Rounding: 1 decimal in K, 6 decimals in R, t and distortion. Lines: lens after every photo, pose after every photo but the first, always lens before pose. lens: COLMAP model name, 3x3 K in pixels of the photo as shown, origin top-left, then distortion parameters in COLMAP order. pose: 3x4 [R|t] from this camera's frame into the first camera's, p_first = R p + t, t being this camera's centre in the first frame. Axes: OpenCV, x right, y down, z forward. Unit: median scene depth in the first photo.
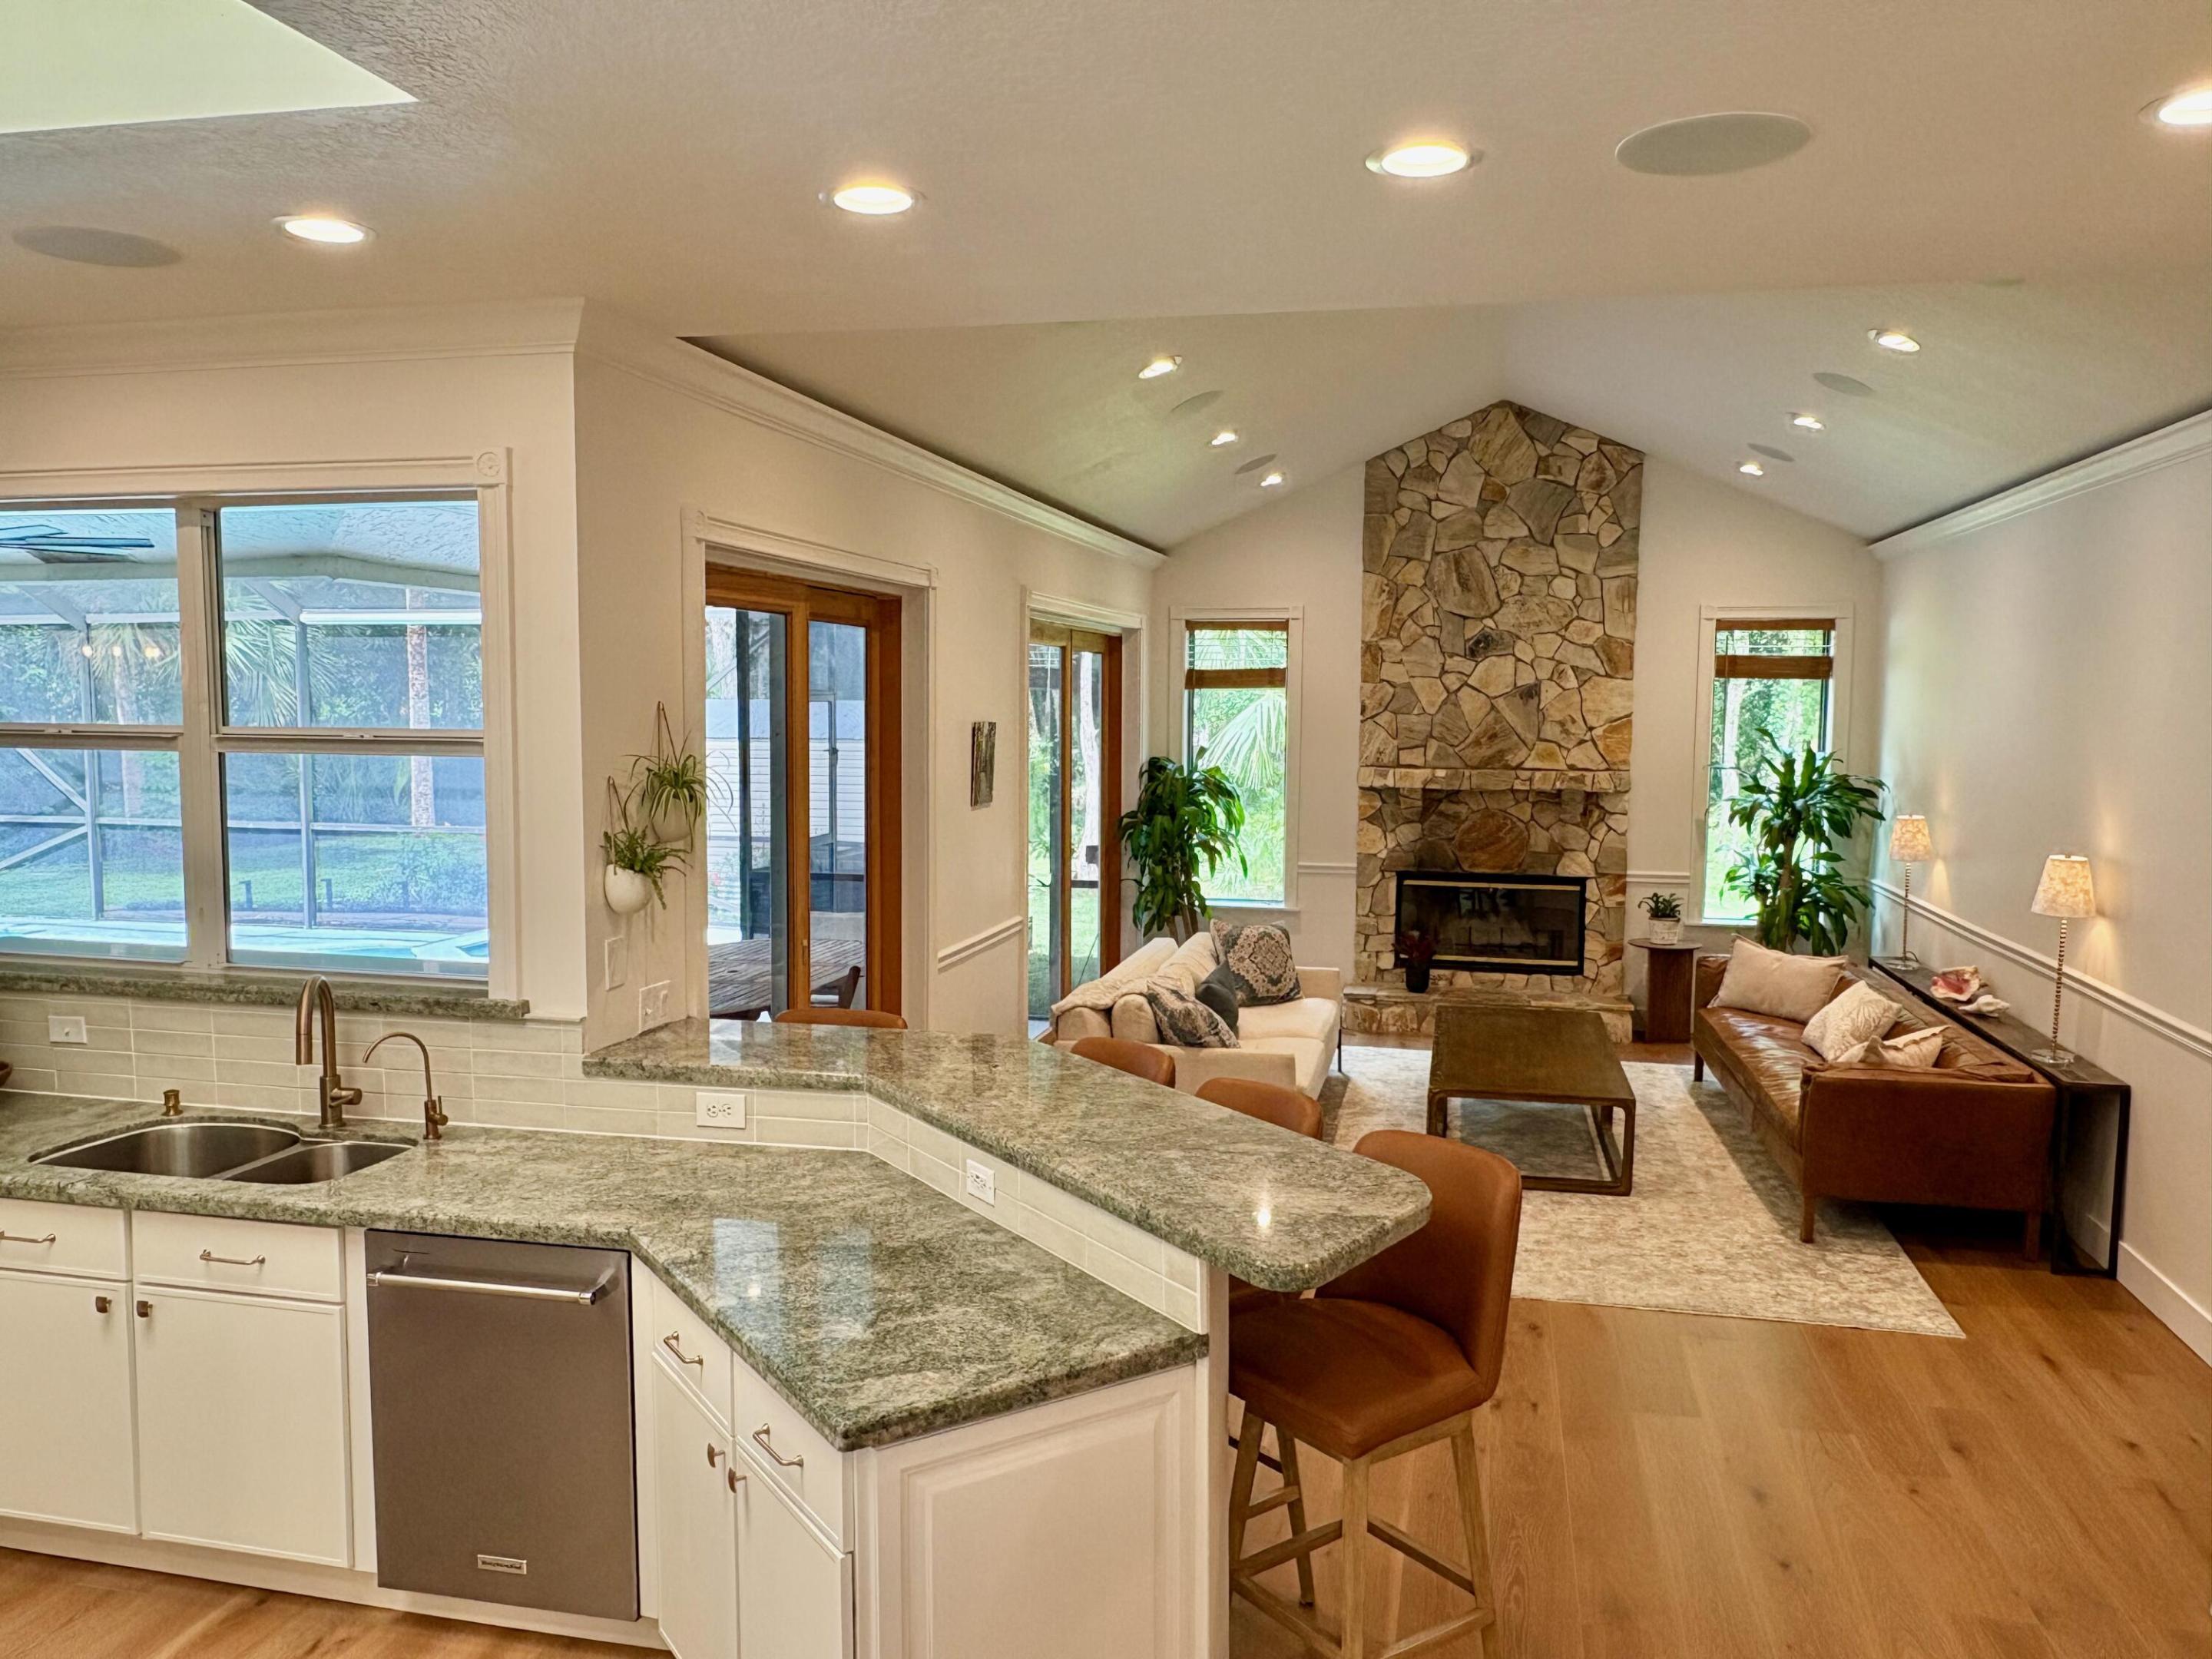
lens RADIAL K [[1611.7, 0, 1106.2], [0, 1611.7, 833.5], [0, 0, 1]] dist [0.001177, 0.002198]
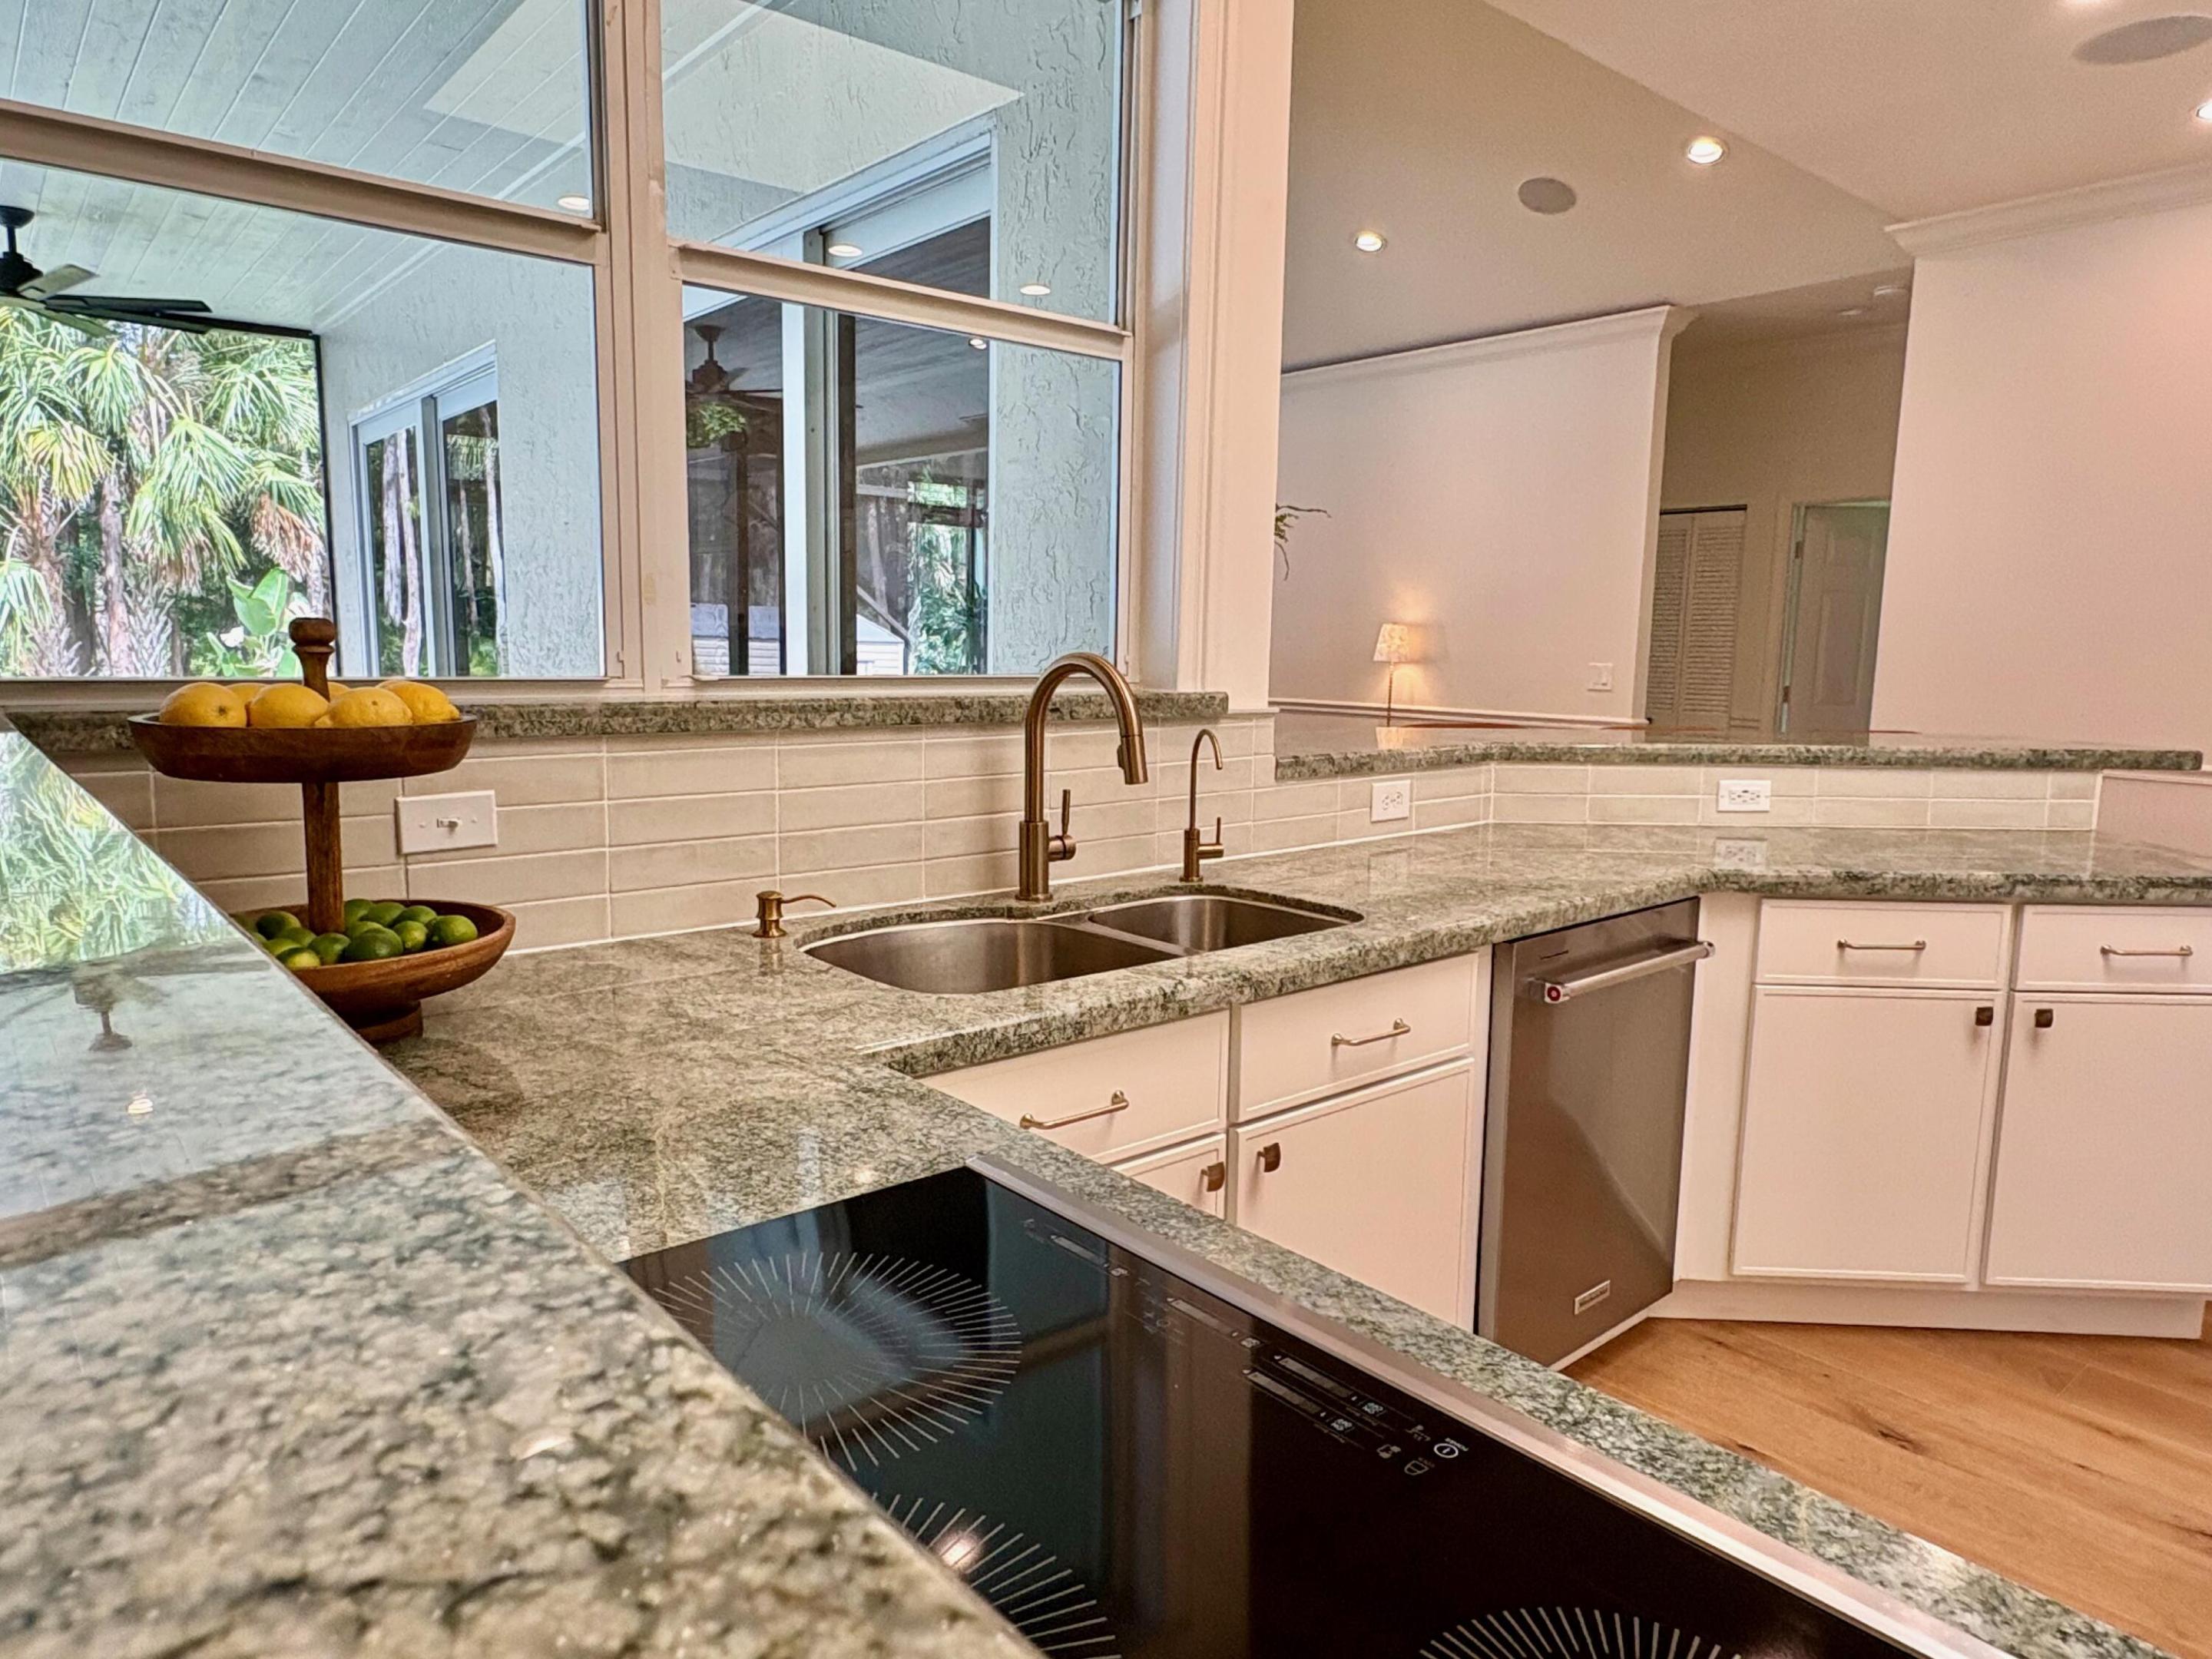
lens RADIAL K [[1390.8, 0, 1106.5], [0, 1390.8, 829.6], [0, 0, 1]] dist [-0.026321, -0.001189]
pose [[0.590487, -0.107342, 0.799876, -1.045101], [0.051627, 0.994109, 0.095295, 0.116595], [-0.805394, -0.014976, 0.592551, 0.737314]]
